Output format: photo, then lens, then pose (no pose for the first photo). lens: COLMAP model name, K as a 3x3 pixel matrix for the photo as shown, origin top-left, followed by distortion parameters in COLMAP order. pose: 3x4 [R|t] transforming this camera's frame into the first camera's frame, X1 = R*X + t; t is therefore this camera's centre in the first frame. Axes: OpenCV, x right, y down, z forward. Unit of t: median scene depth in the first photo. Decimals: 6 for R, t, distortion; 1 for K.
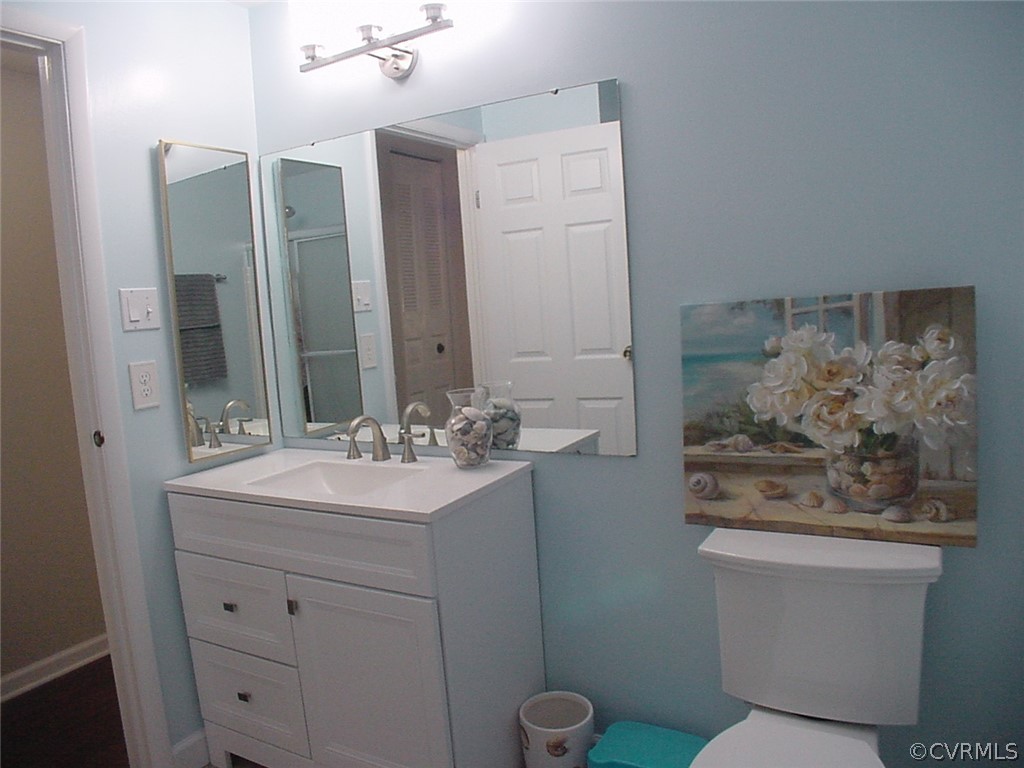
lens RADIAL K [[744.5, 0, 503.2], [0, 744.5, 390.5], [0, 0, 1]] dist [-0.147967, 0.069824]
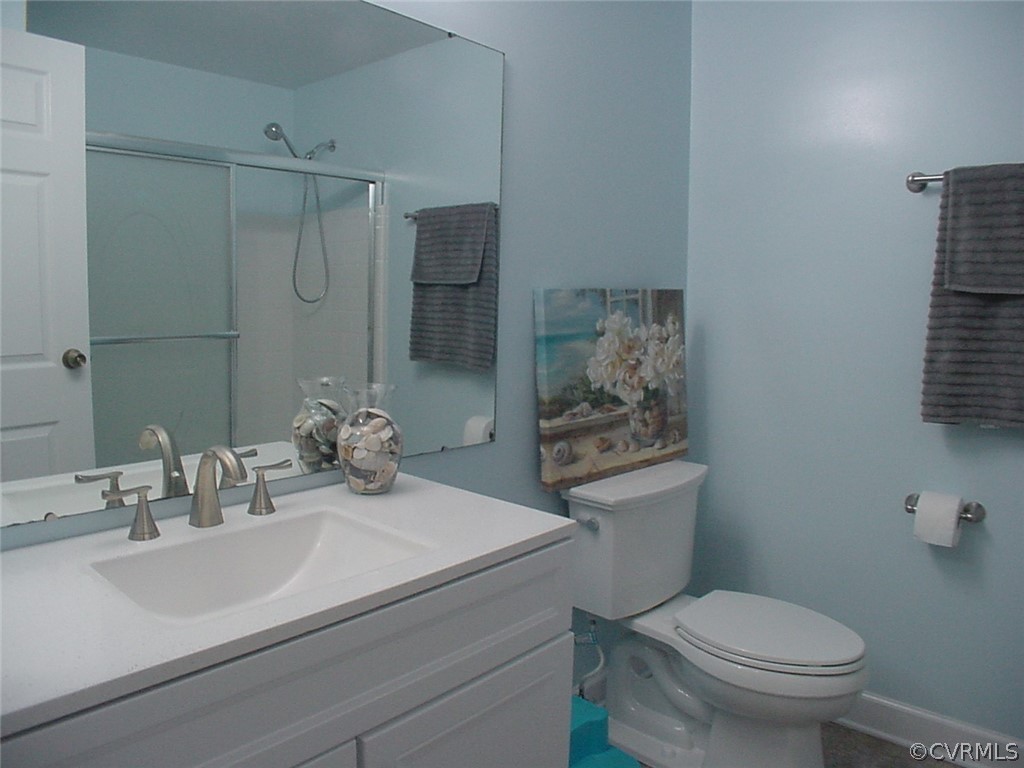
lens RADIAL K [[744.5, 0, 504.0], [0, 744.5, 377.9], [0, 0, 1]] dist [-0.147967, 0.069824]
pose [[0.218441, -0.033639, 0.975270, -0.927617], [0.084189, 0.996329, 0.015509, -0.008797], [-0.972212, 0.078719, 0.220471, 0.925624]]
